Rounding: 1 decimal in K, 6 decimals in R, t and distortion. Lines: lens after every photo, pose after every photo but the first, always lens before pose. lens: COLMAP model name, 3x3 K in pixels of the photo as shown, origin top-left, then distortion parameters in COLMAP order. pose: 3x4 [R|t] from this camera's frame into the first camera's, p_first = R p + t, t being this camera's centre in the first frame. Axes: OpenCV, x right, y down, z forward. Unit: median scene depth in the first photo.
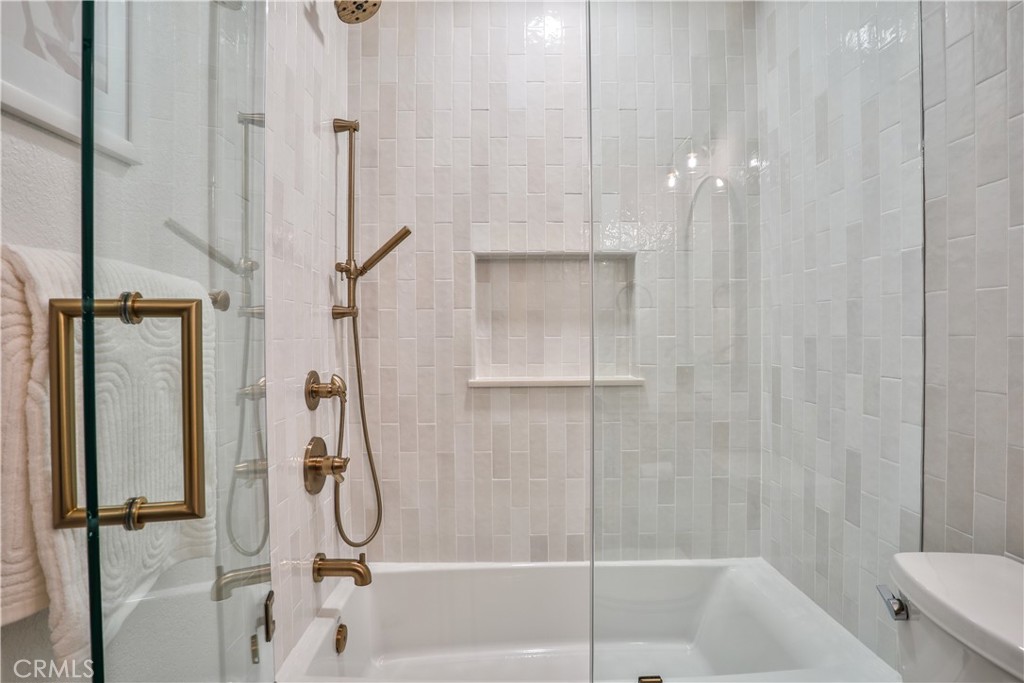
lens RADIAL K [[522.3, 0, 506.8], [0, 522.3, 341.5], [0, 0, 1]] dist [-0.084055, 0.034761]
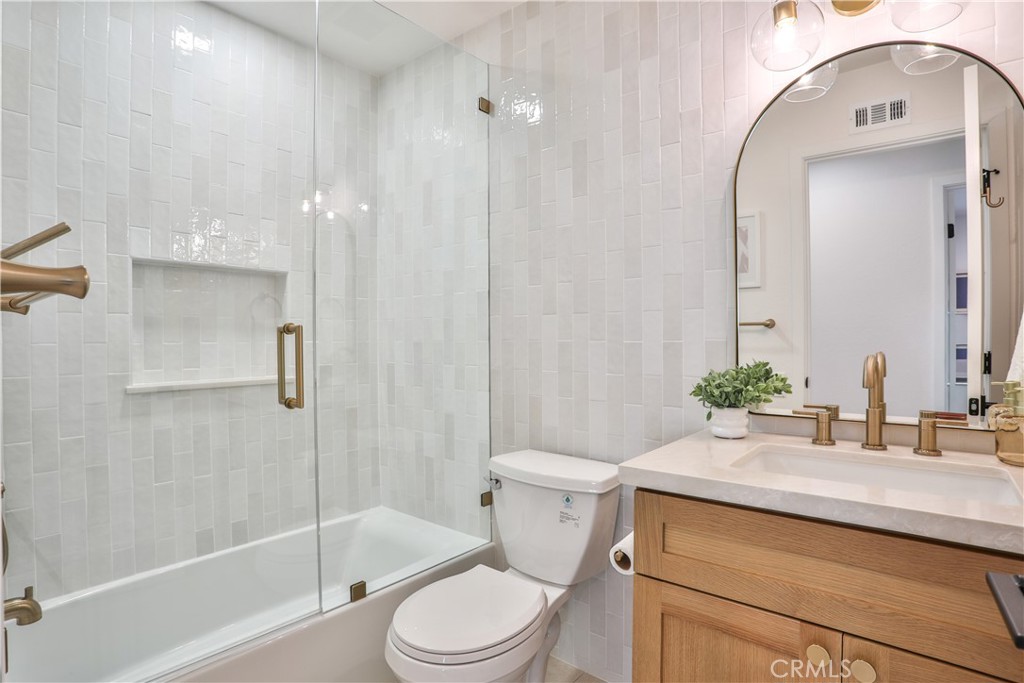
lens RADIAL K [[522.3, 0, 506.8], [0, 522.3, 341.5], [0, 0, 1]] dist [-0.084055, 0.034761]
pose [[0.654880, -0.001823, 0.755730, -0.318440], [0.011431, 0.999907, -0.007493, 0.004279], [-0.755646, 0.013546, 0.654840, -0.156114]]
